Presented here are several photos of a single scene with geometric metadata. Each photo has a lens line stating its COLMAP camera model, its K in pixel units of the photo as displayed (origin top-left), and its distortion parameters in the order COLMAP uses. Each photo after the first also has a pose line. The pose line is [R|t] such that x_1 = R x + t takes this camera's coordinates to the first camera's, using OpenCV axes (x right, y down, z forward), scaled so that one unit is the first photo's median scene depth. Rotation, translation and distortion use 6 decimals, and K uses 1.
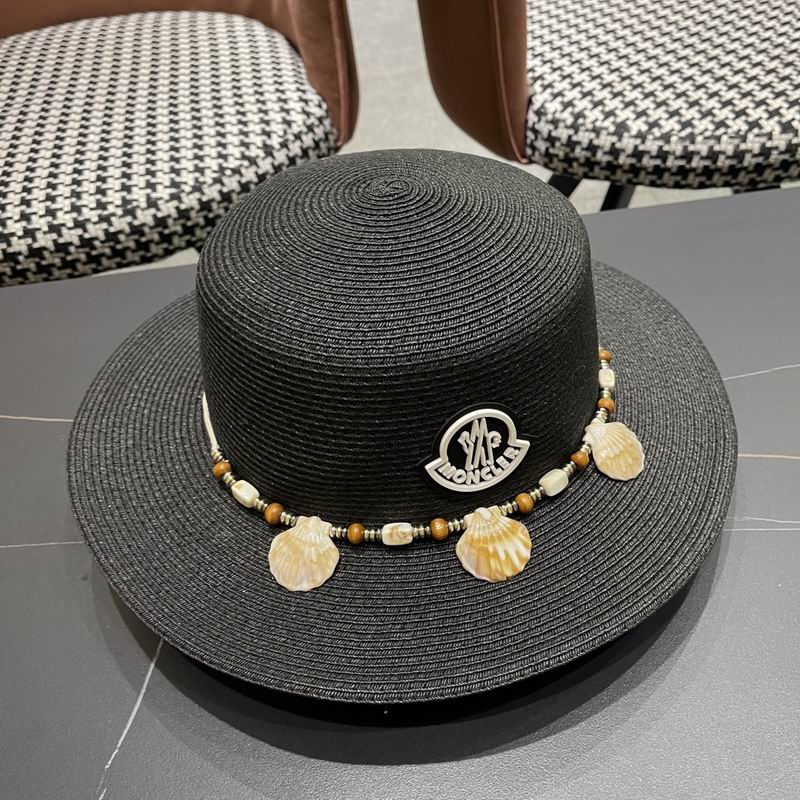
lens RADIAL K [[834.0, 0, 418.1], [0, 834.0, 409.0], [0, 0, 1]] dist [0.017913, 0.000000]
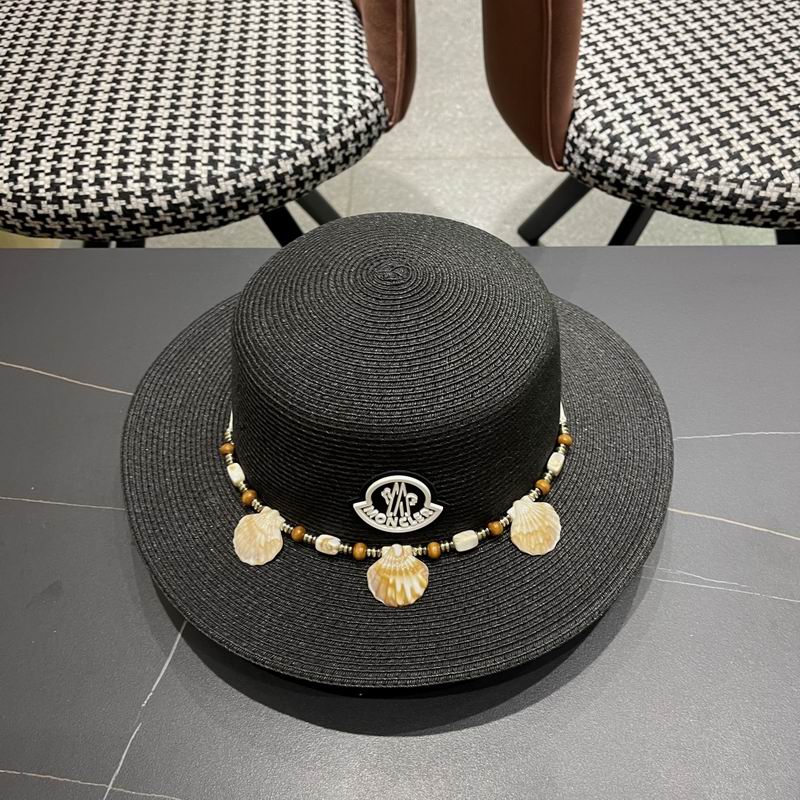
lens RADIAL K [[834.0, 0, 411.8], [0, 834.0, 397.4], [0, 0, 1]] dist [0.017913, 0.000000]
pose [[0.991347, 0.128259, -0.027932, 0.007501], [-0.123898, 0.984564, 0.123622, -0.127105], [0.043356, -0.119092, 0.991936, -0.104257]]
